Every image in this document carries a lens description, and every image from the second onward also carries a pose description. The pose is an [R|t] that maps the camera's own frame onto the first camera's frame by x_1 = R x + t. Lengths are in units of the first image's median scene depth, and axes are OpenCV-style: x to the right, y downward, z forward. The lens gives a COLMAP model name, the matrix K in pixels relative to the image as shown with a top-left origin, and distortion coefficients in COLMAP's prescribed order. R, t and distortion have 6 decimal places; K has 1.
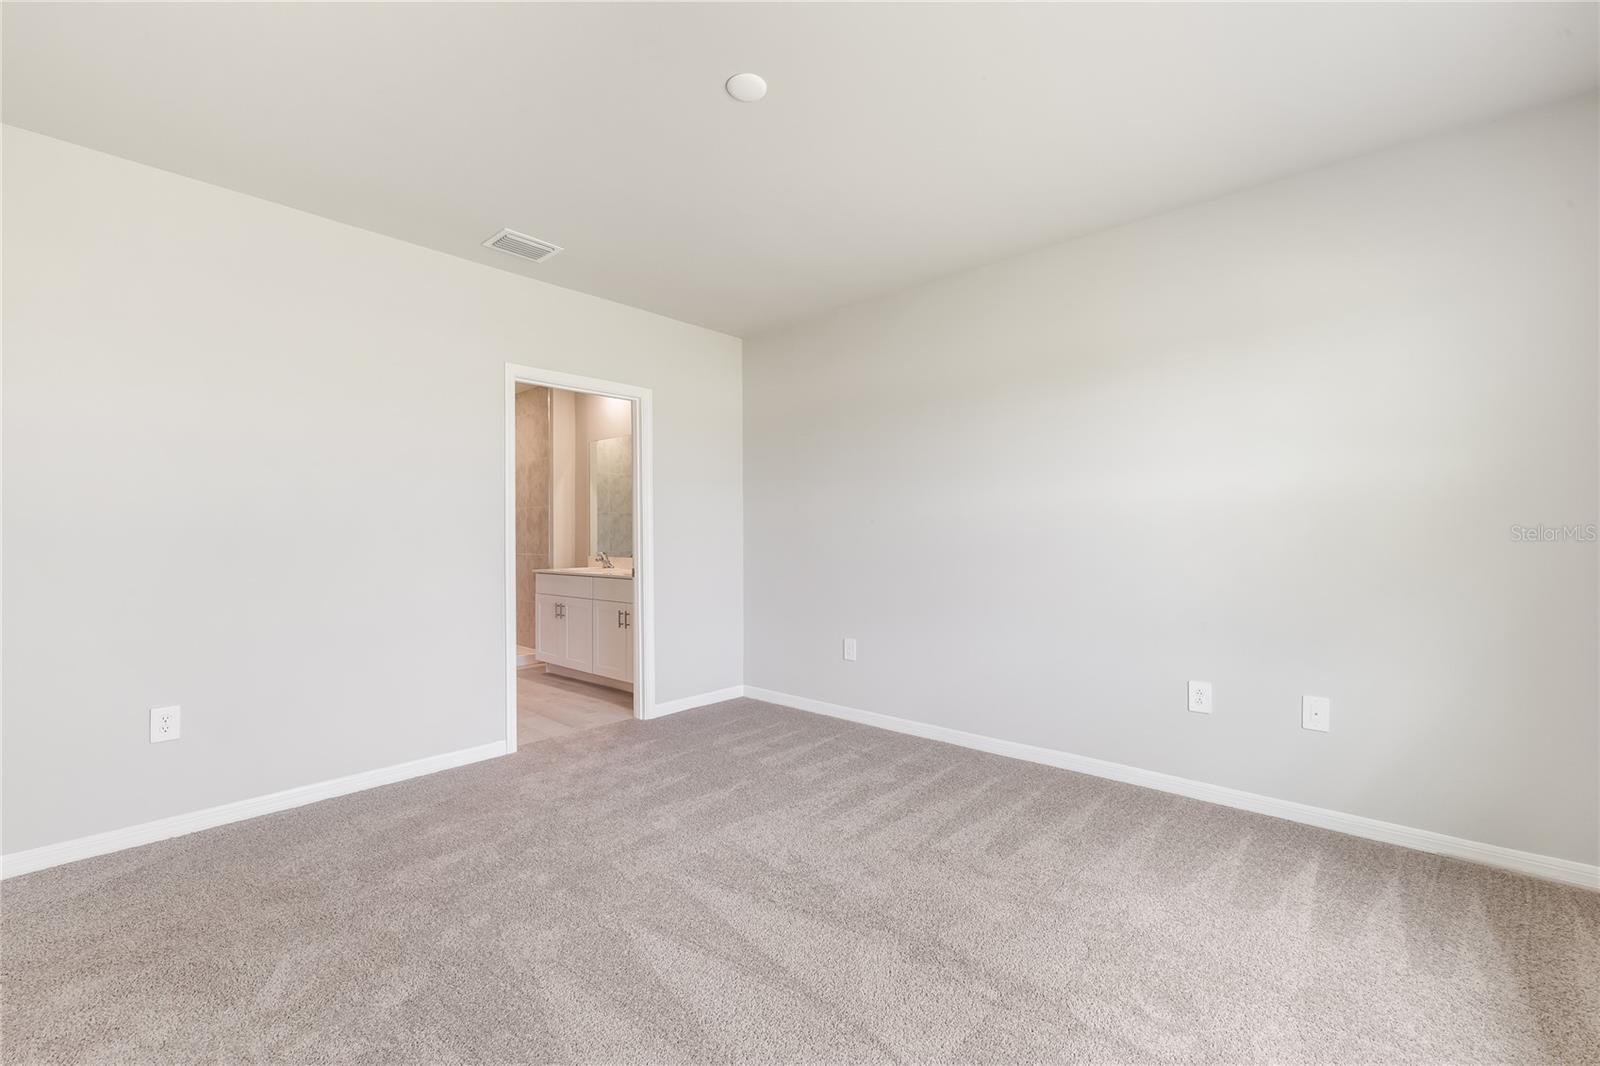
lens RADIAL K [[675.0, 0, 798.1], [0, 675.0, 539.7], [0, 0, 1]] dist [-0.000105, -0.000044]
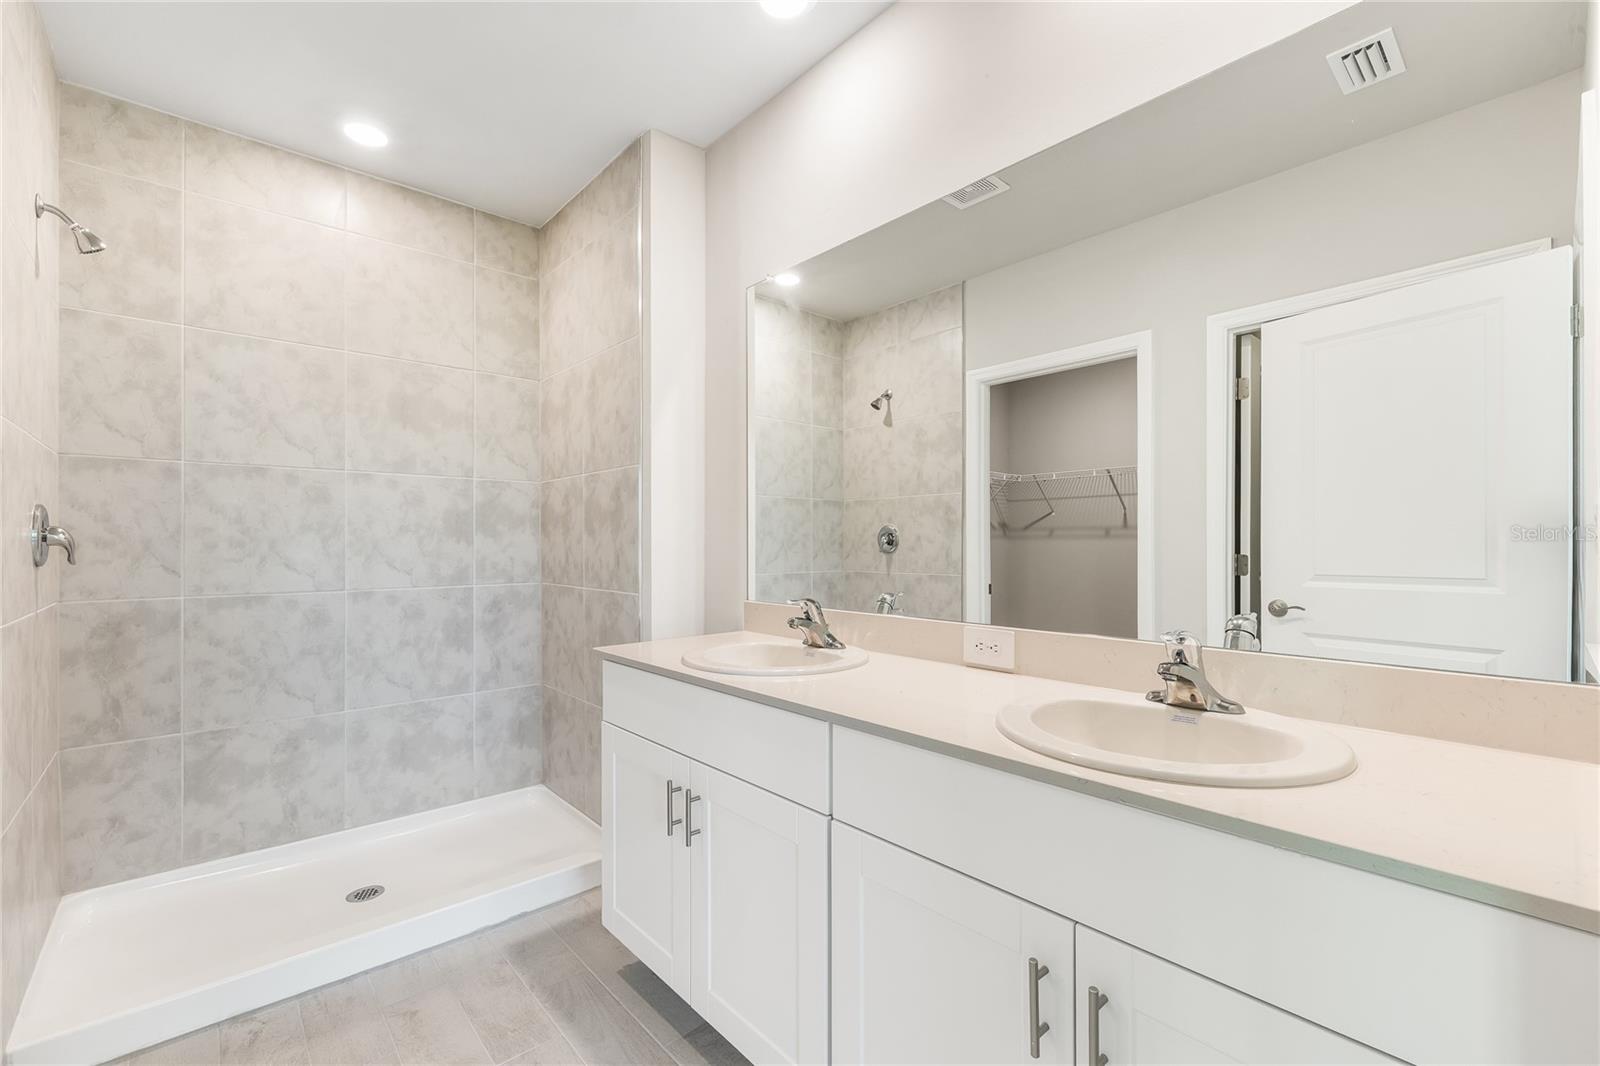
lens RADIAL K [[675.0, 0, 798.1], [0, 675.0, 539.7], [0, 0, 1]] dist [-0.000105, -0.000044]
pose [[0.994585, -0.000066, -0.103923, -0.361518], [-0.000937, 0.999953, -0.009600, -0.007057], [0.103919, 0.009646, 0.994539, 0.949335]]
